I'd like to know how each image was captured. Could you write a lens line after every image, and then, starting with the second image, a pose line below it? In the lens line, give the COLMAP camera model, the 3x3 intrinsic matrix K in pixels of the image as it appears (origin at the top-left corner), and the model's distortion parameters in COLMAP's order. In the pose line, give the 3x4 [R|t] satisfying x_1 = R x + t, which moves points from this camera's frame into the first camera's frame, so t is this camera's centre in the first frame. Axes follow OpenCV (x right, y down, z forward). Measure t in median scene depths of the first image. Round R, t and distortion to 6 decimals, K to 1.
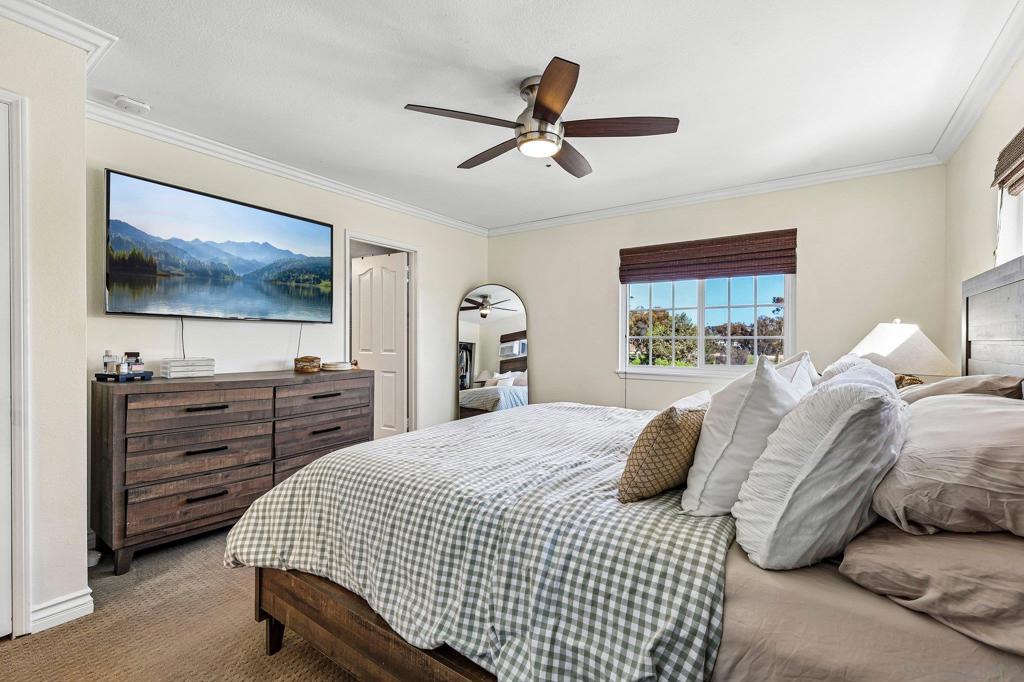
lens RADIAL K [[447.1, 0, 512.0], [0, 447.1, 341.0], [0, 0, 1]] dist [0.000465, 0.000335]
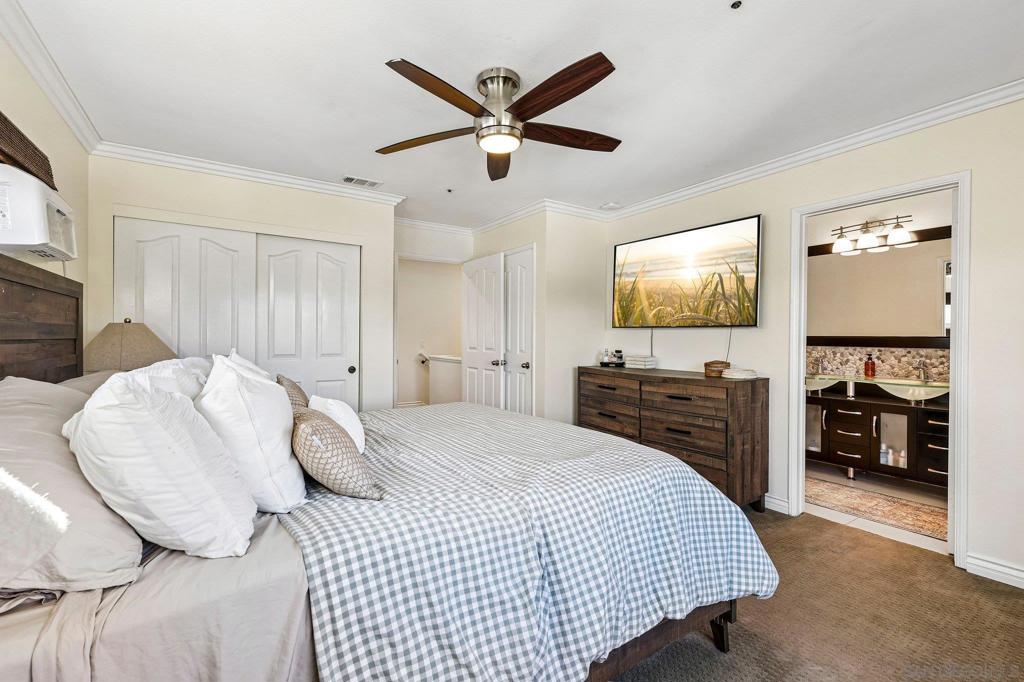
lens RADIAL K [[447.1, 0, 512.0], [0, 447.1, 341.0], [0, 0, 1]] dist [0.000465, 0.000335]
pose [[-0.354671, 0.000421, -0.934991, 0.774954], [-0.016591, 0.999840, 0.006743, -0.012390], [0.934844, 0.017904, -0.354607, 1.105189]]
